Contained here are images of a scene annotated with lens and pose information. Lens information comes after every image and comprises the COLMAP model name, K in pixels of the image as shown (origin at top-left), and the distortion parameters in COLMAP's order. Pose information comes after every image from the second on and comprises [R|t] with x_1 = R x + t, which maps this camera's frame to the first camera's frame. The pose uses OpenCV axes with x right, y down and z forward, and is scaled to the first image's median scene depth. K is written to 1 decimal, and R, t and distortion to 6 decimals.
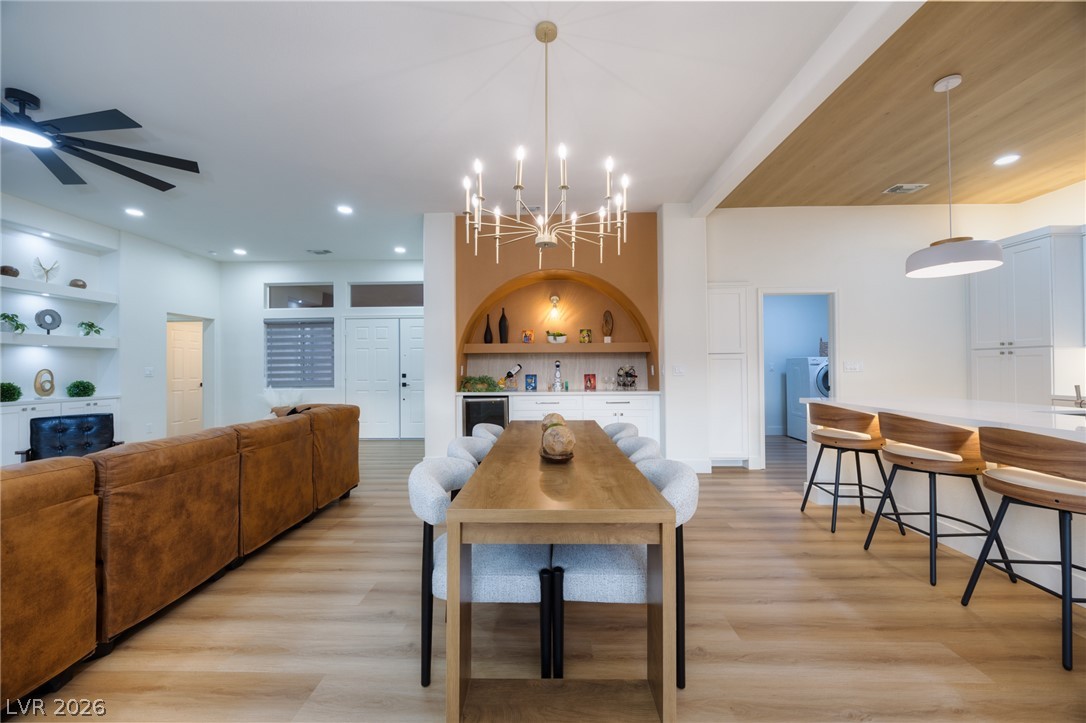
lens RADIAL K [[414.3, 0, 547.6], [0, 414.3, 364.5], [0, 0, 1]] dist [-0.000852, -0.000177]
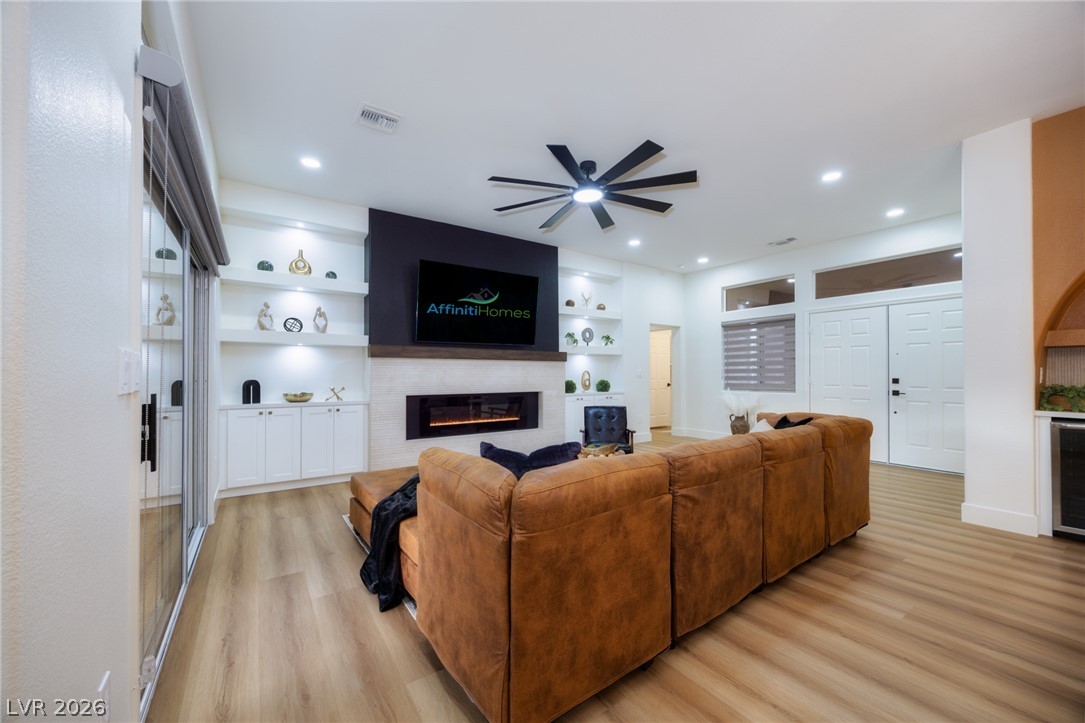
lens RADIAL K [[424.1, 0, 542.3], [0, 424.1, 371.4], [0, 0, 1]] dist [-0.000067, 0.000001]
pose [[0.584516, 0.003728, -0.811374, -0.171202], [0.004379, 0.999960, 0.007749, 0.001537], [0.811371, -0.008083, 0.584476, 0.054468]]
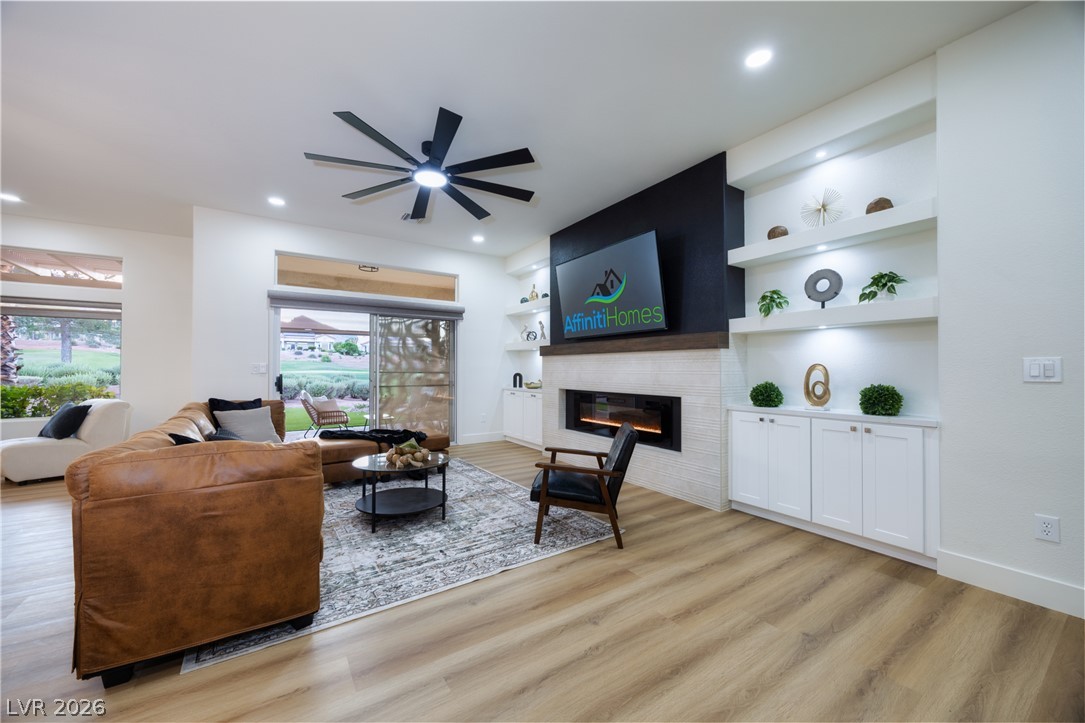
lens RADIAL K [[425.8, 0, 538.2], [0, 425.8, 363.6], [0, 0, 1]] dist [-0.003114, -0.000298]
pose [[-0.844267, -0.003112, -0.535913, -0.589822], [0.009014, 0.999759, -0.020007, 0.024604], [0.535846, -0.021722, -0.844036, 1.586887]]
